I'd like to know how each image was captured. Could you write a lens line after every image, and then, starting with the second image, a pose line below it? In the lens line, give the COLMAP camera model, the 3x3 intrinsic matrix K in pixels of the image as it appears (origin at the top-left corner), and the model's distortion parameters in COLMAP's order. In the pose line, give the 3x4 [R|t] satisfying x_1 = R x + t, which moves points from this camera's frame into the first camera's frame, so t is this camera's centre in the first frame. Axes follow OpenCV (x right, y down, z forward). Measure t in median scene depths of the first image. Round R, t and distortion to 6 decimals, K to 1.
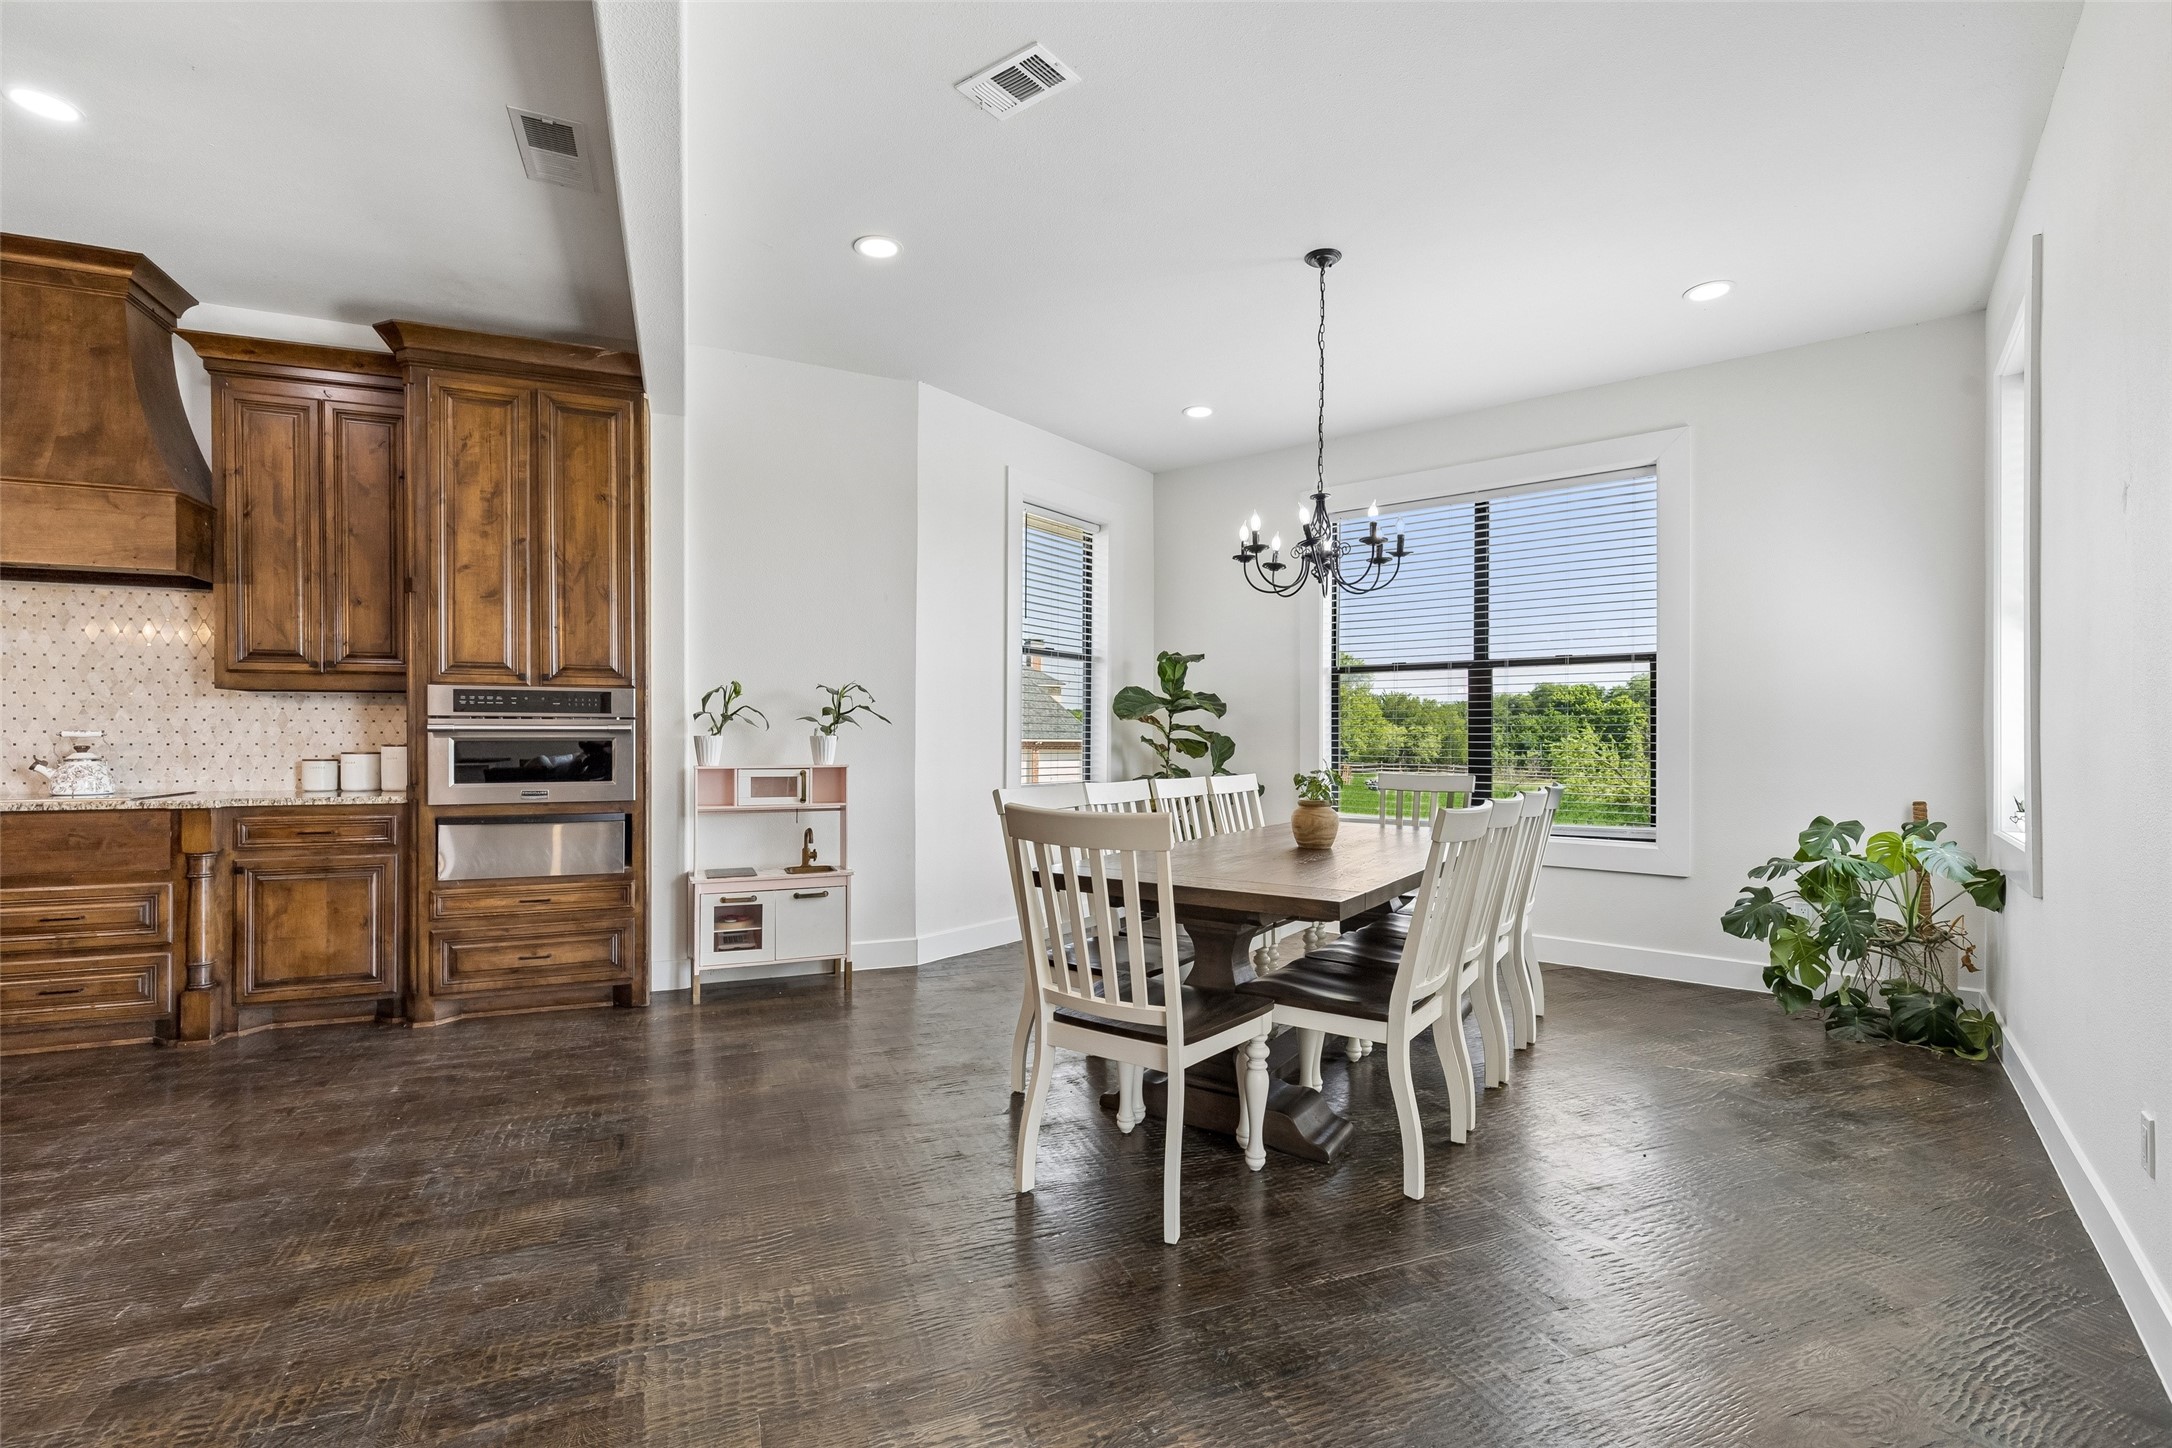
lens RADIAL K [[976.7, 0, 1068.9], [0, 976.7, 735.7], [0, 0, 1]] dist [0.005878, 0.000335]
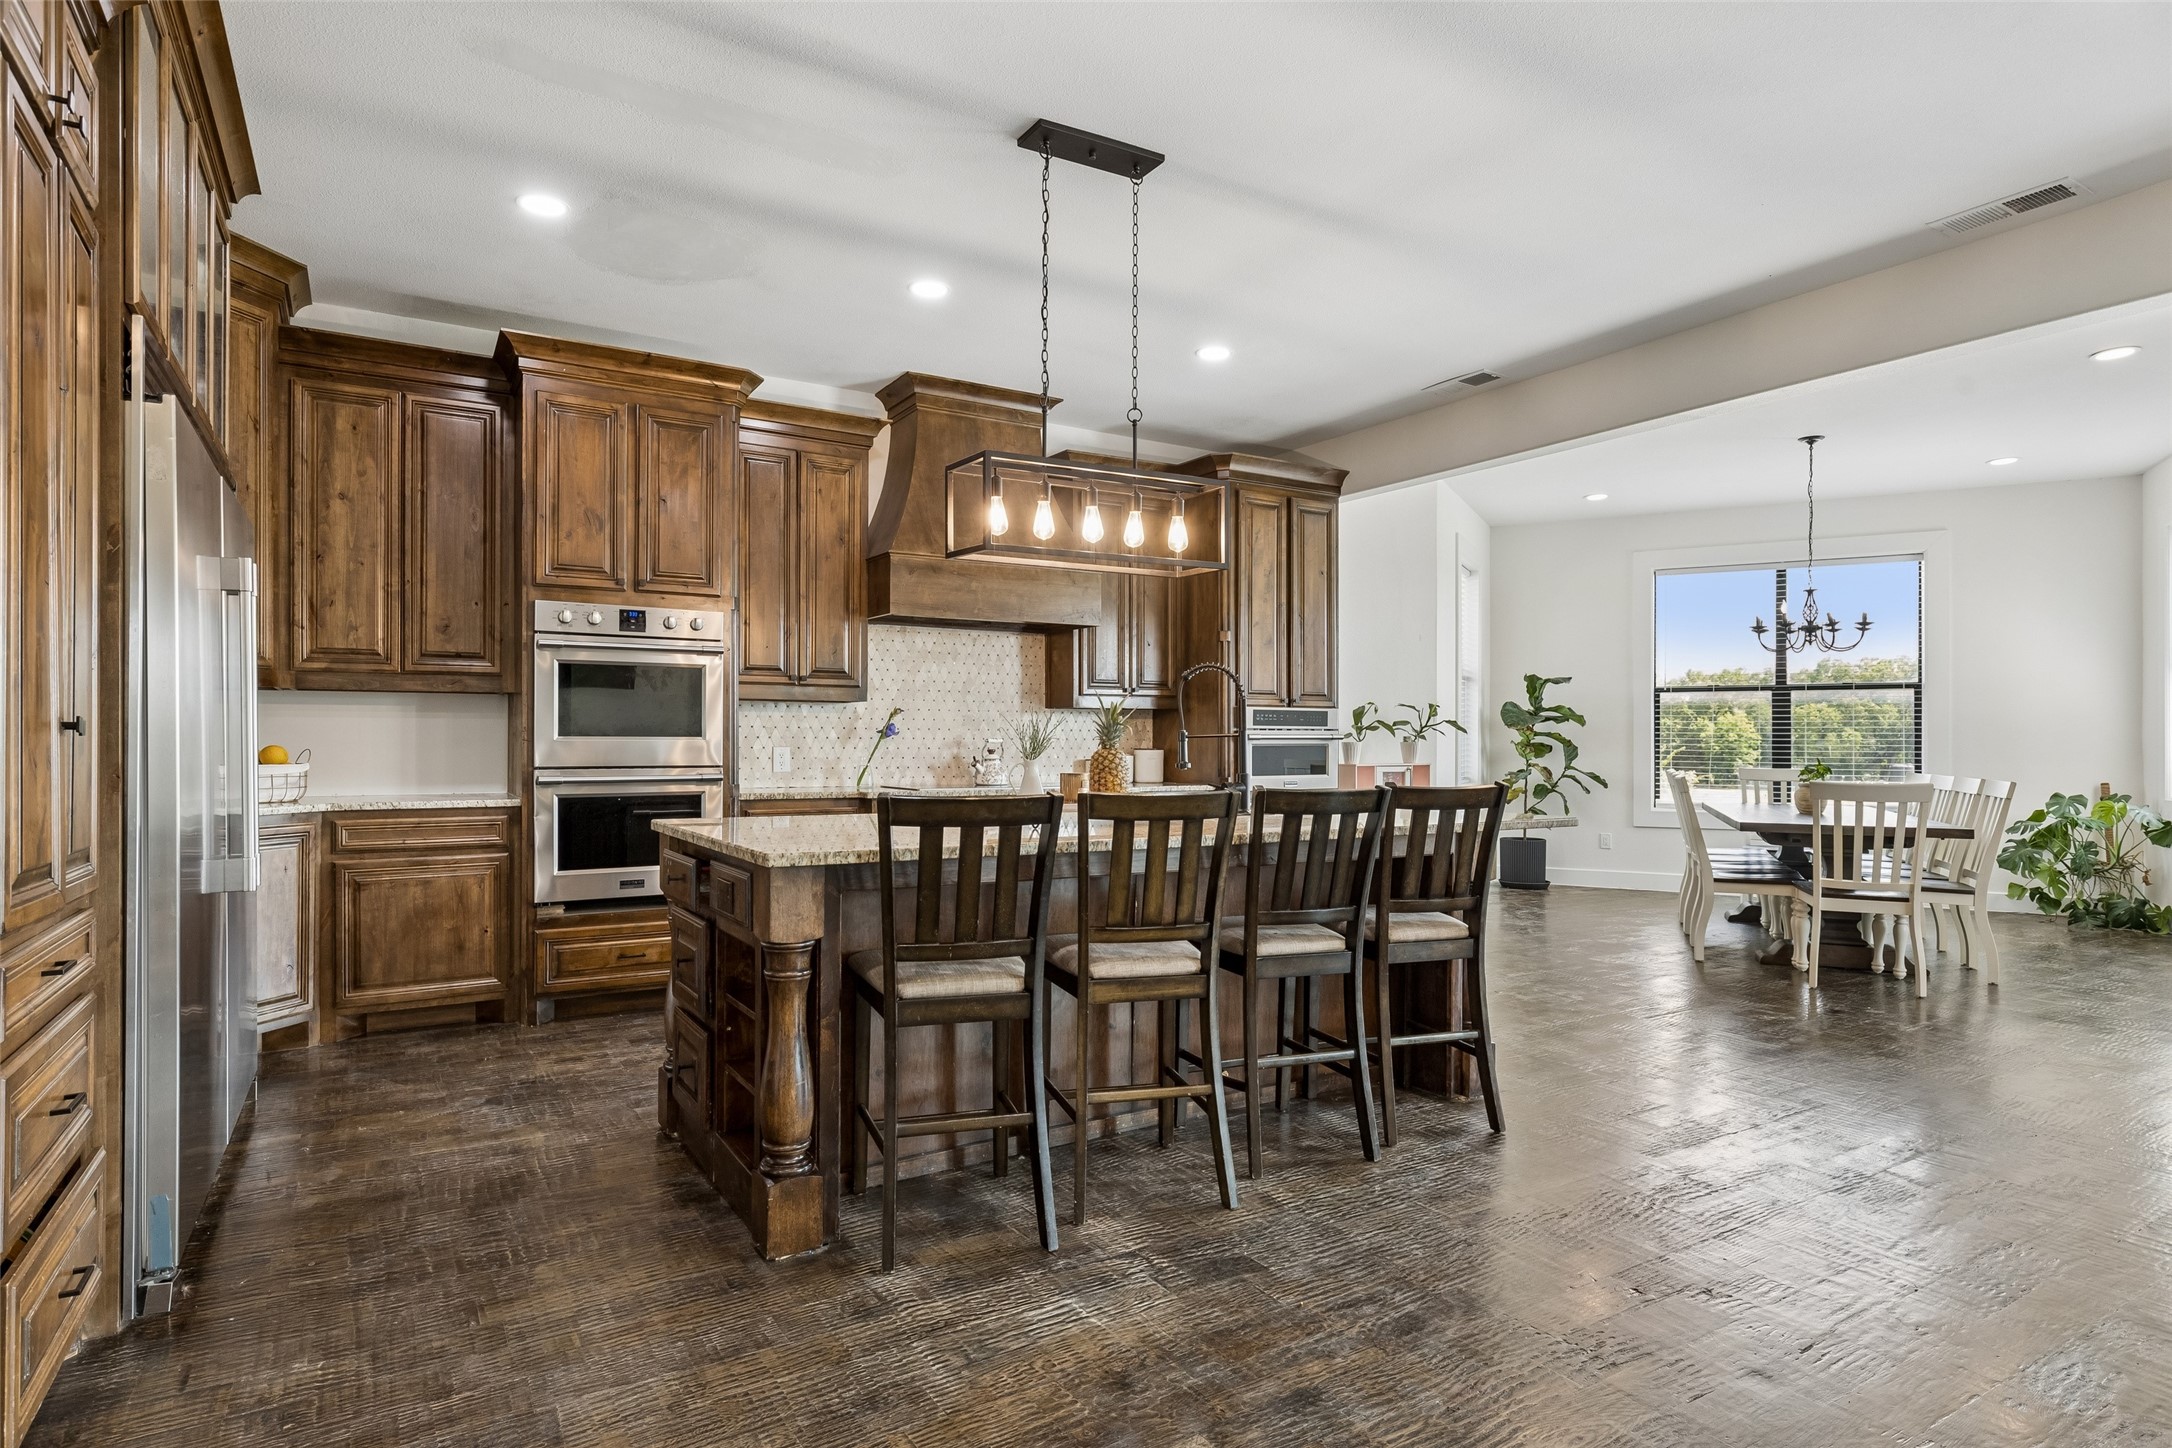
lens RADIAL K [[1160.9, 0, 1083.2], [0, 1160.9, 732.6], [0, 0, 1]] dist [0.007184, 0.001040]
pose [[0.985350, 0.001068, 0.170542, -1.128506], [-0.000524, 0.999995, -0.003233, -0.007533], [-0.170545, 0.003096, 0.985345, -0.601184]]
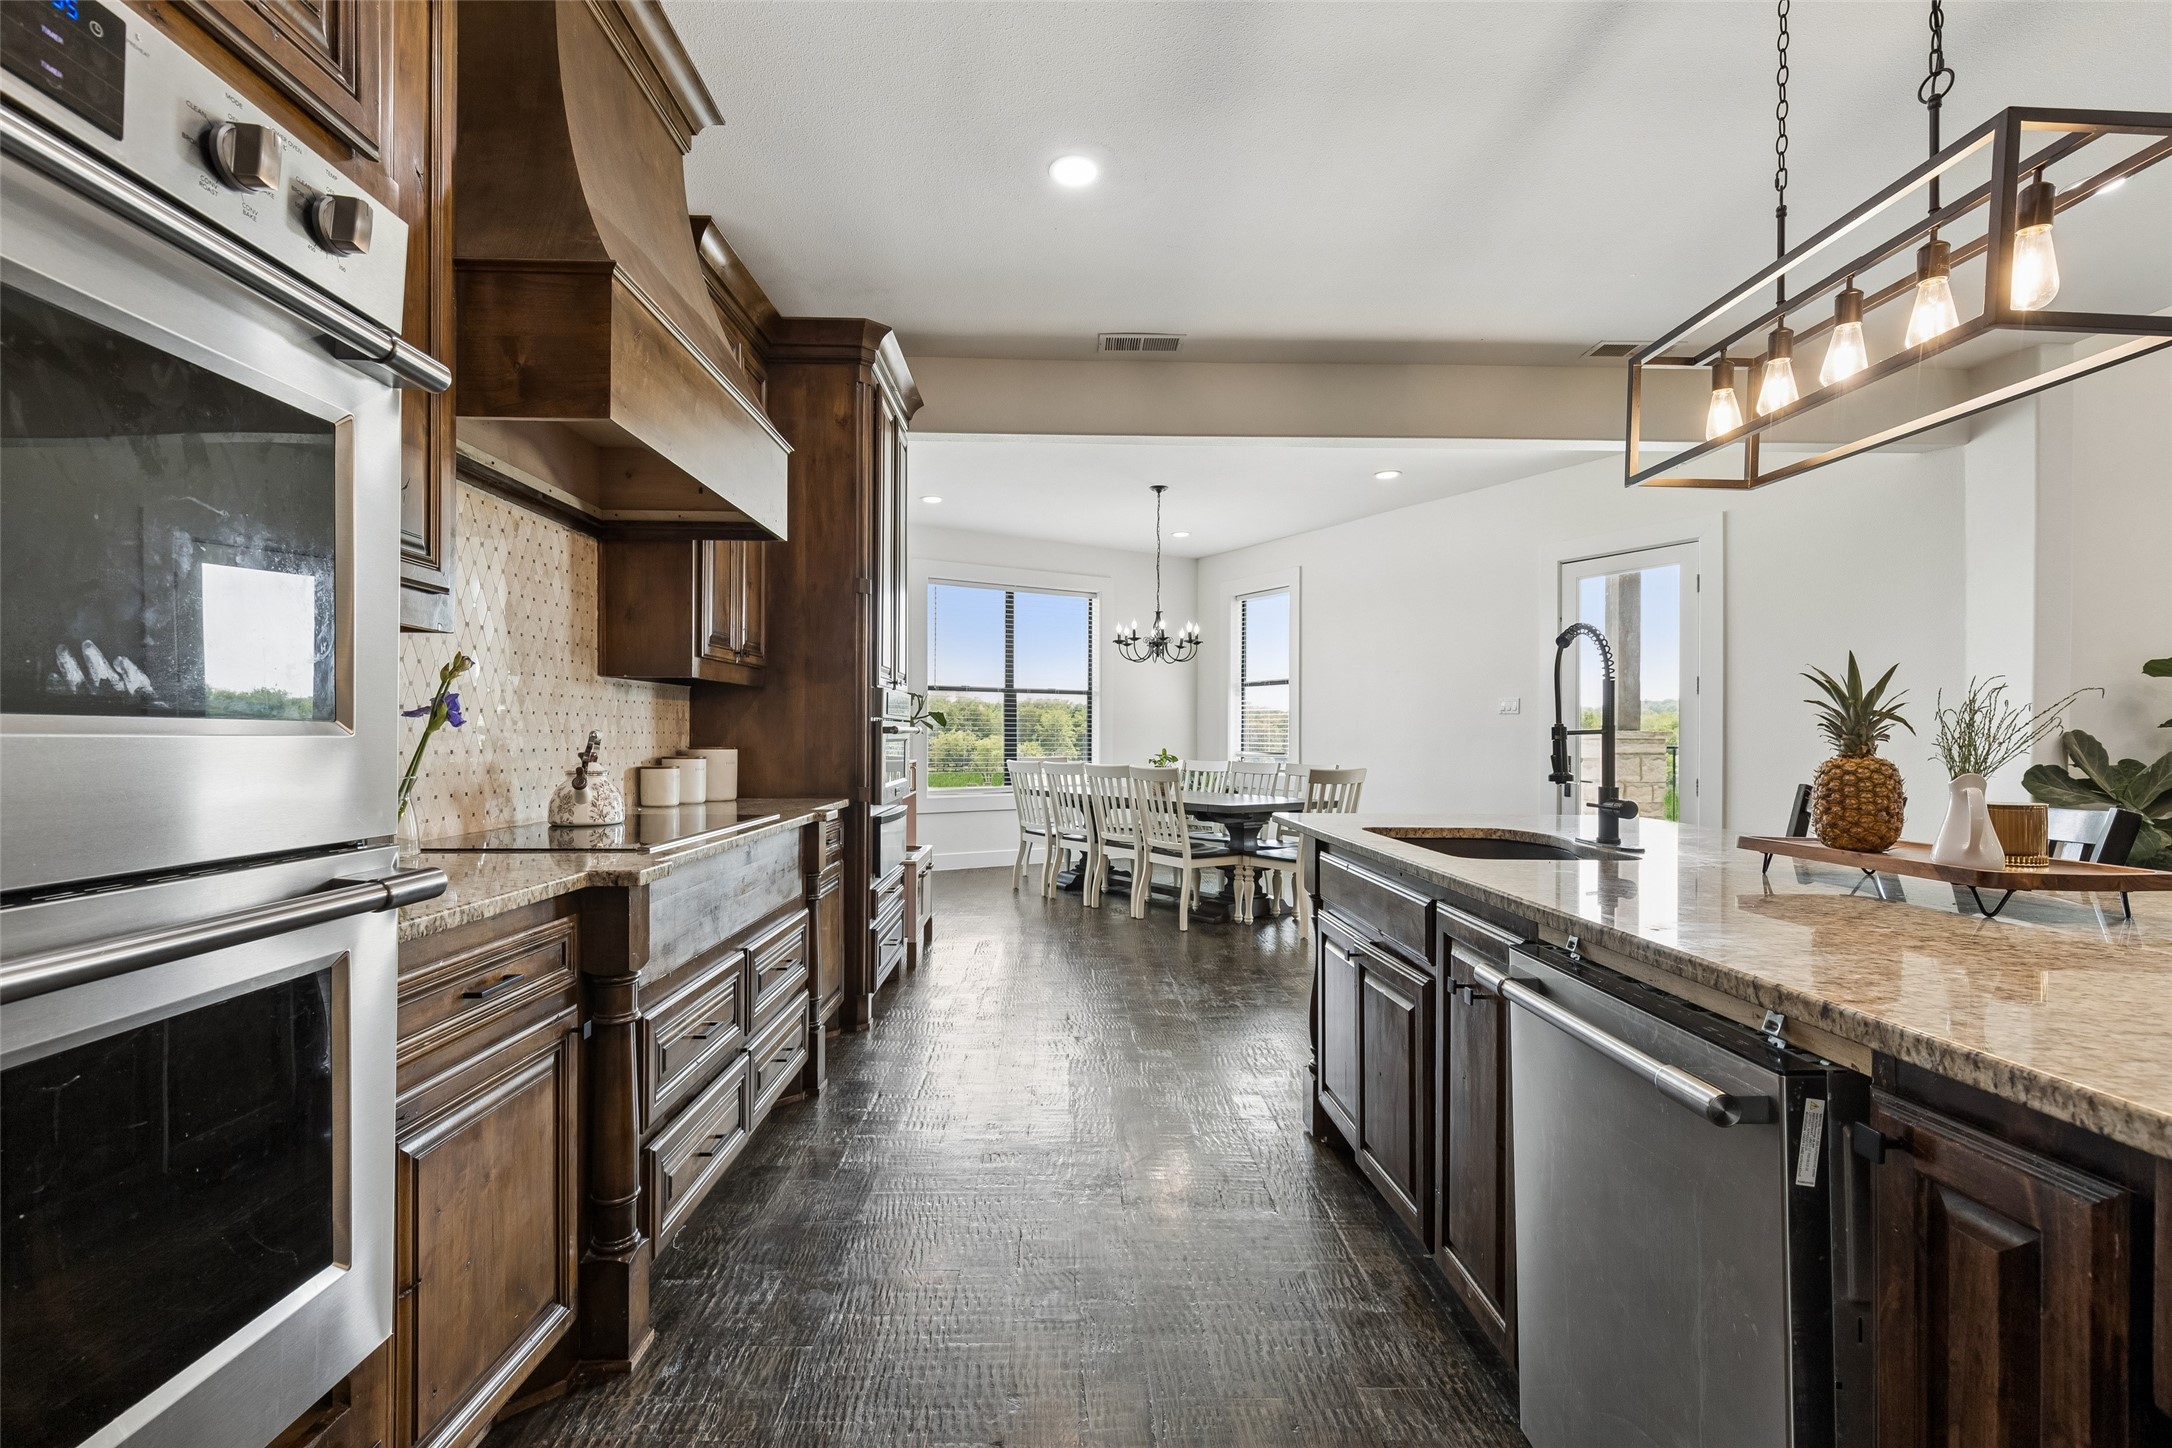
lens RADIAL K [[976.7, 0, 1071.2], [0, 976.7, 728.2], [0, 0, 1]] dist [0.005878, 0.000335]
pose [[0.362083, 0.007708, 0.932114, -1.475077], [-0.011226, 0.999929, -0.003907, -0.007423], [-0.932078, -0.009049, 0.362144, 0.427716]]
